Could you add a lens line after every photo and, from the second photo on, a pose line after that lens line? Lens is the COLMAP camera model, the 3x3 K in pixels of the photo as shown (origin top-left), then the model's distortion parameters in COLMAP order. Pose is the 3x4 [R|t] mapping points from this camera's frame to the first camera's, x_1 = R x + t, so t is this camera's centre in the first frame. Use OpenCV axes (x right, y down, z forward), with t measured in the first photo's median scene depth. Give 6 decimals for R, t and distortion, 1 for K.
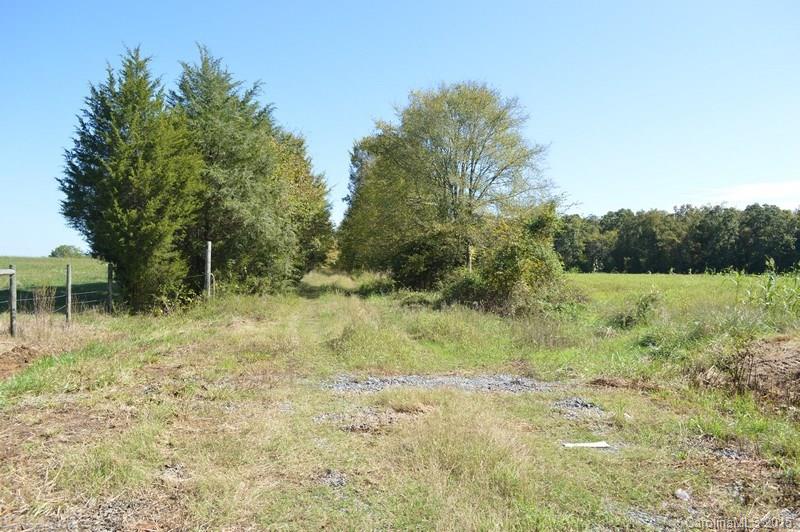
lens RADIAL K [[646.1, 0, 399.2], [0, 646.1, 264.1], [0, 0, 1]] dist [-0.086117, 0.017975]
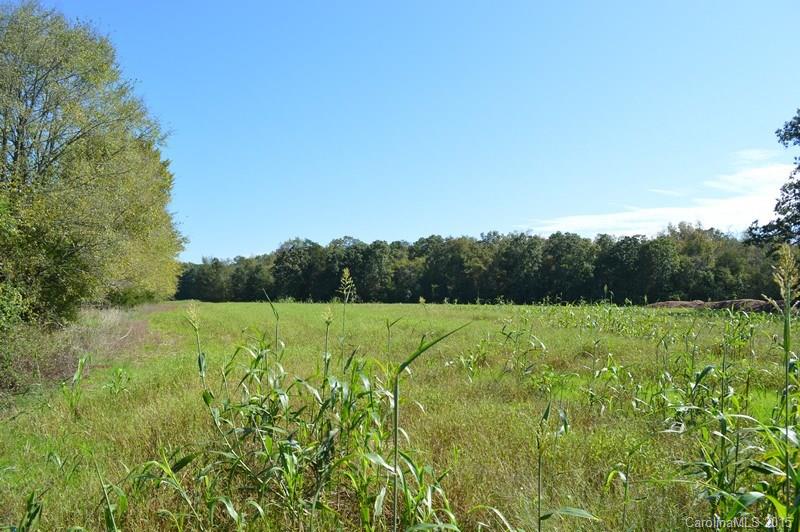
lens RADIAL K [[646.1, 0, 399.0], [0, 646.1, 261.6], [0, 0, 1]] dist [-0.086117, 0.017975]
pose [[0.968280, 0.012151, 0.249572, 0.328966], [-0.000925, 0.998984, -0.045049, -0.006932], [-0.249866, 0.043389, 0.967308, 0.354457]]
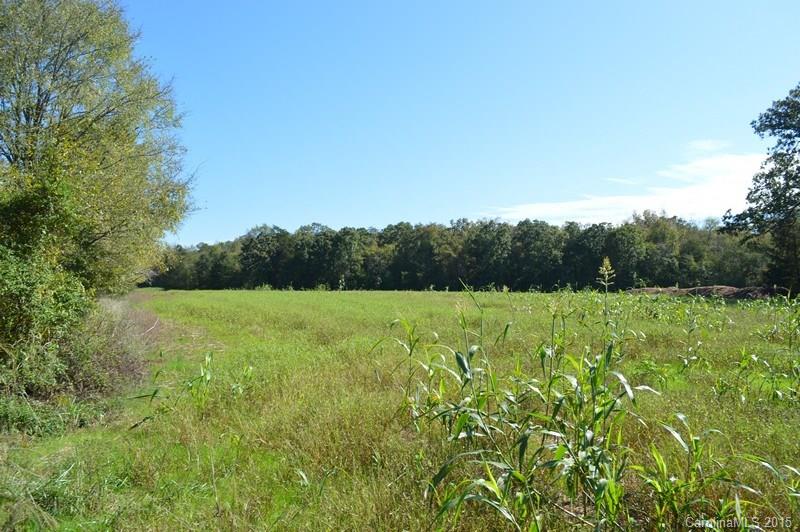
lens RADIAL K [[646.1, 0, 405.9], [0, 646.1, 260.5], [0, 0, 1]] dist [-0.086117, 0.017975]
pose [[0.947940, 0.007231, 0.318368, 0.257071], [0.001287, 0.999647, -0.026537, -0.008092], [-0.318448, 0.025565, 0.947596, 0.389868]]
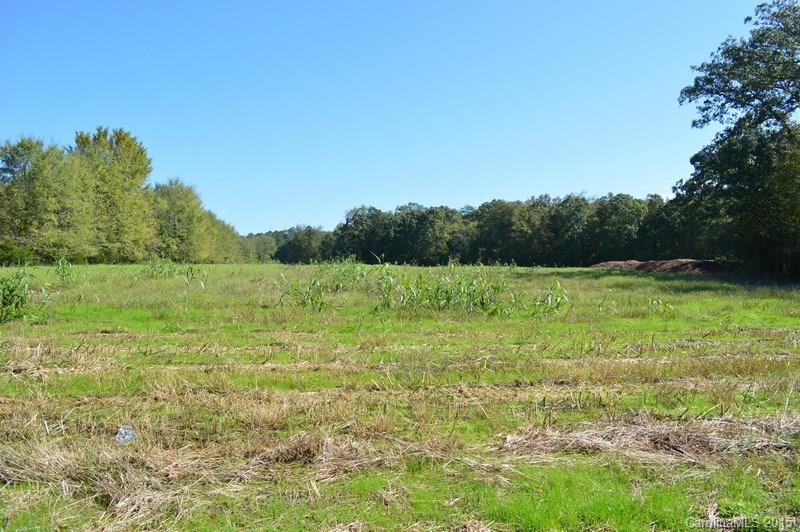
lens RADIAL K [[646.1, 0, 395.8], [0, 646.1, 263.0], [0, 0, 1]] dist [-0.086117, 0.017975]
pose [[0.999862, -0.006946, 0.015098, 1.145389], [0.006788, 0.999922, 0.010485, 0.007103], [-0.015170, -0.010381, 0.999831, -0.016193]]
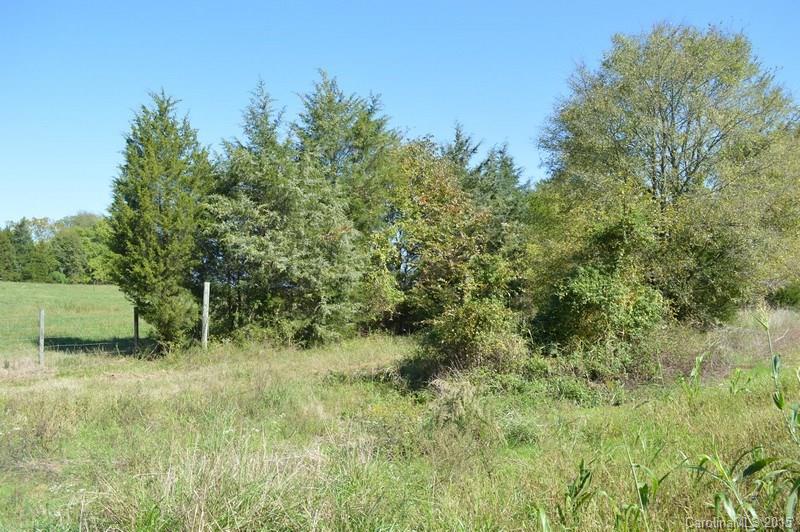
lens RADIAL K [[646.1, 0, 395.4], [0, 646.1, 267.7], [0, 0, 1]] dist [-0.086117, 0.017975]
pose [[0.726059, -0.042861, -0.686295, 0.365541], [0.015855, 0.998834, -0.045607, -0.006108], [0.687449, 0.022232, 0.725892, 0.352198]]
